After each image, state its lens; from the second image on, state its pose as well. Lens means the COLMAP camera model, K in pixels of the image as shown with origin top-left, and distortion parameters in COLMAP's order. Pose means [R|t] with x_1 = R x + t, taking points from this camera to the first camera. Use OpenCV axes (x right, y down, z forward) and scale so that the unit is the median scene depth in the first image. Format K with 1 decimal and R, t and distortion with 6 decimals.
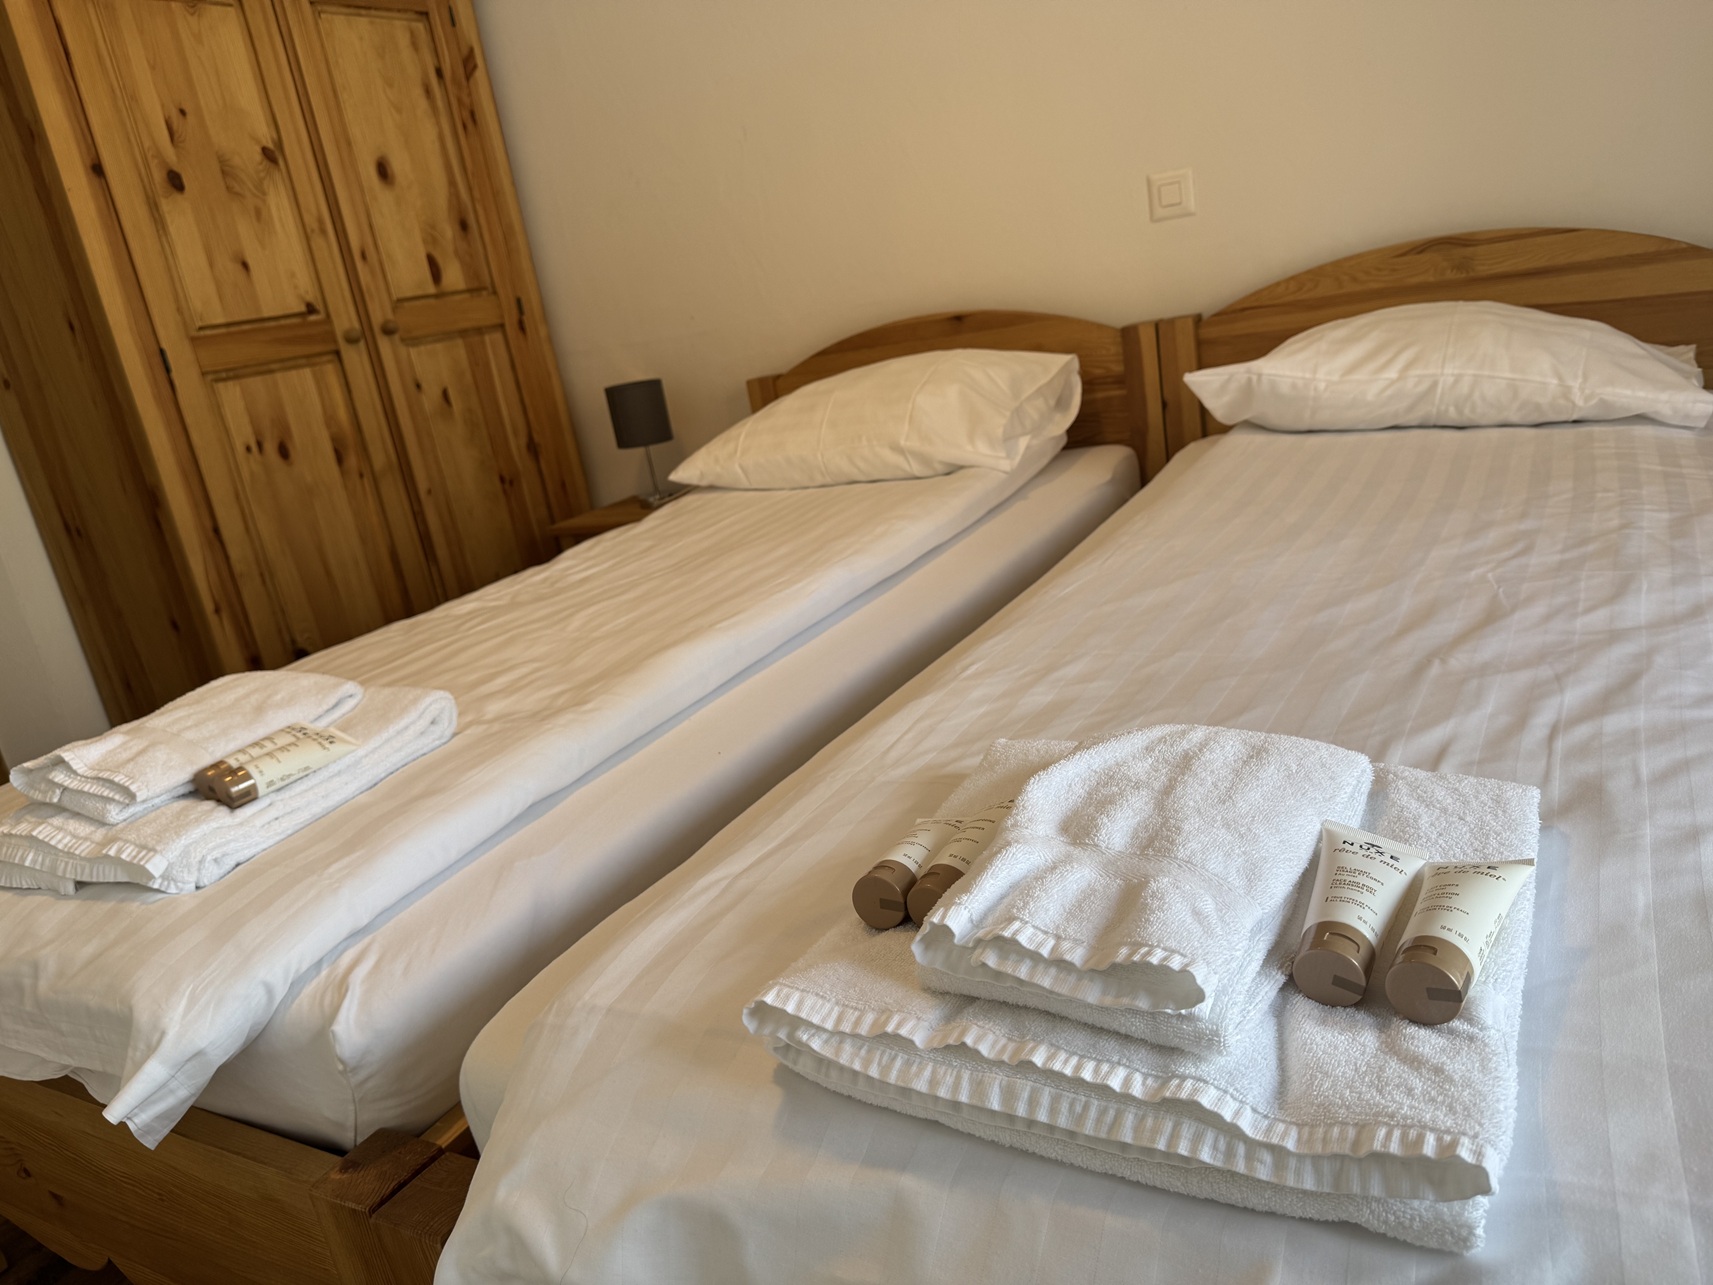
lens RADIAL K [[1204.4, 0, 853.8], [0, 1204.4, 645.0], [0, 0, 1]] dist [0.002805, -0.004667]
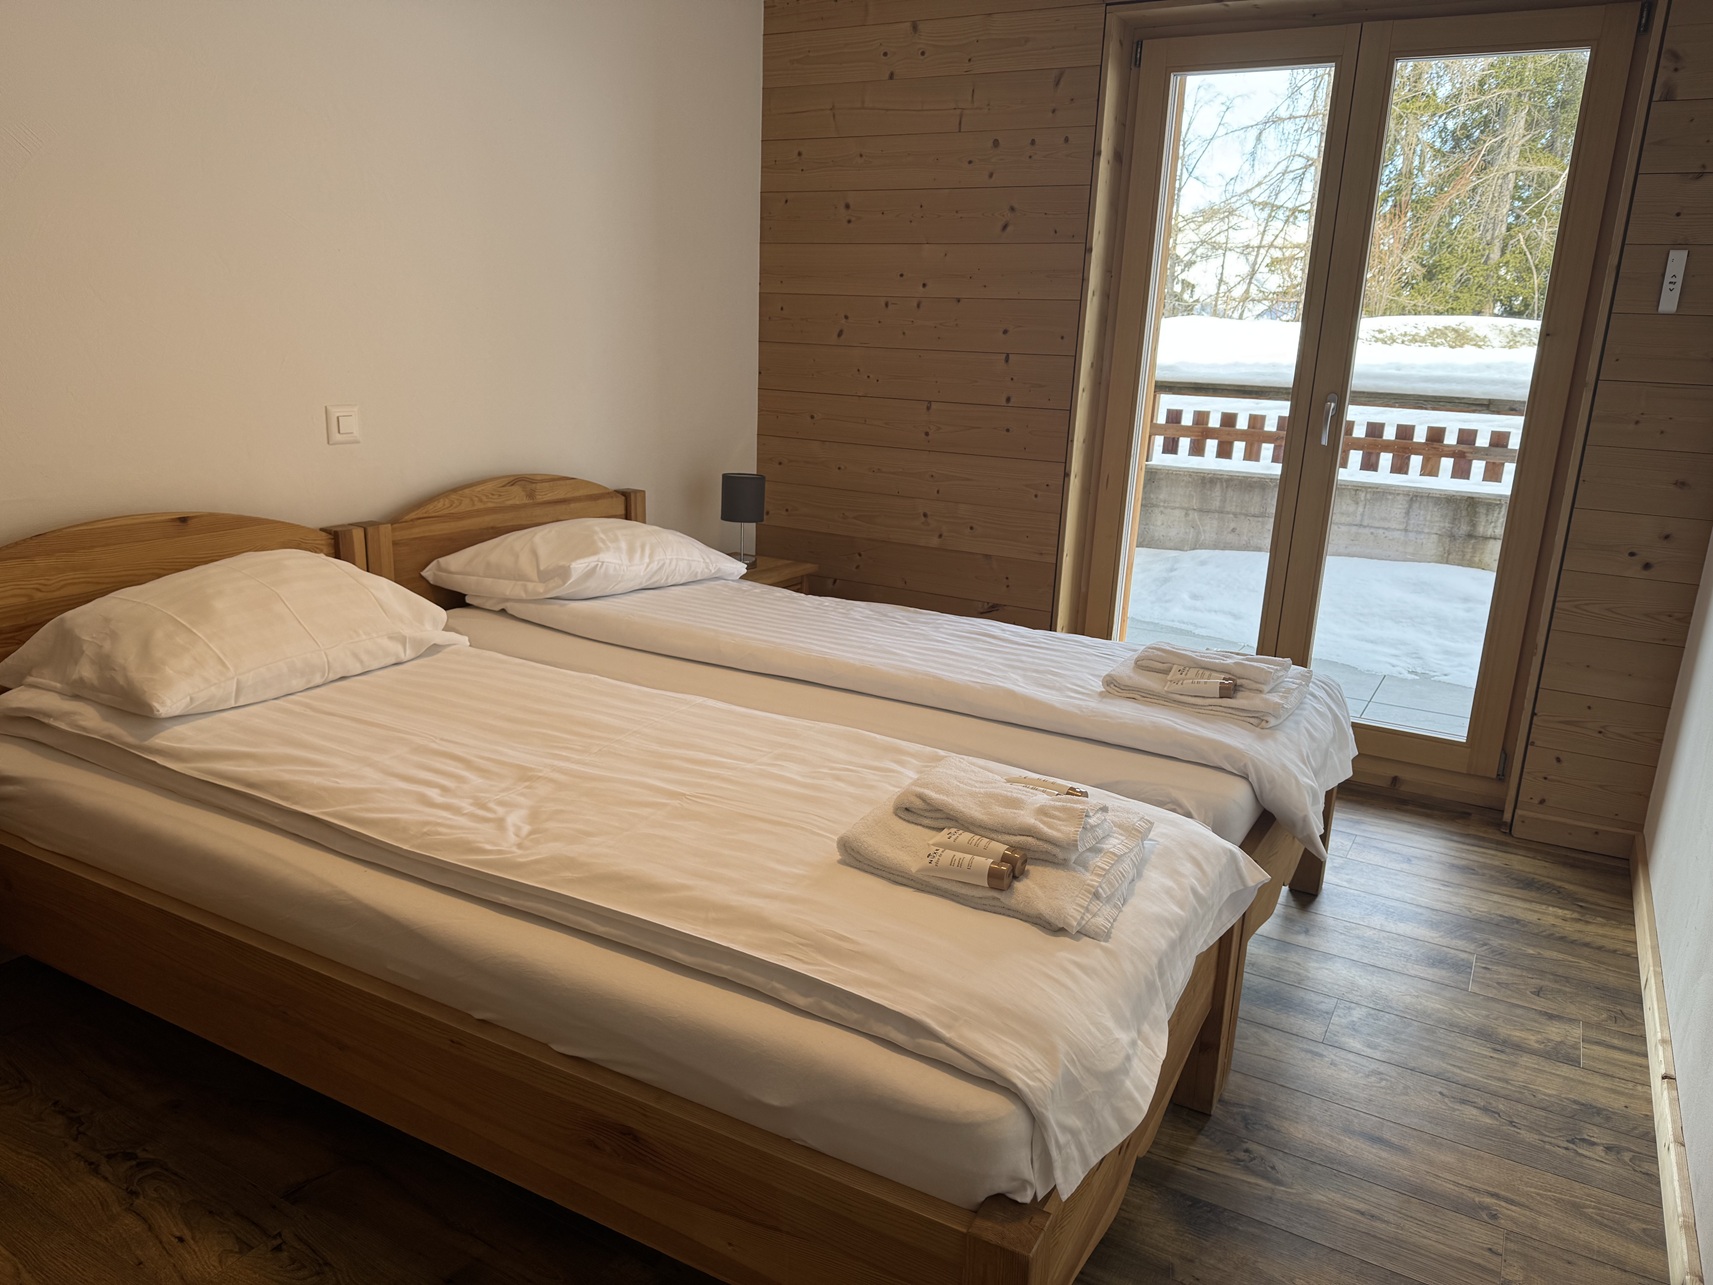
lens RADIAL K [[1204.4, 0, 855.7], [0, 1204.4, 642.0], [0, 0, 1]] dist [0.002805, -0.004667]
pose [[0.010839, -0.083351, 0.996461, -1.033973], [0.250485, 0.964974, 0.077992, -0.139533], [-0.968060, 0.248753, 0.031337, 0.562082]]
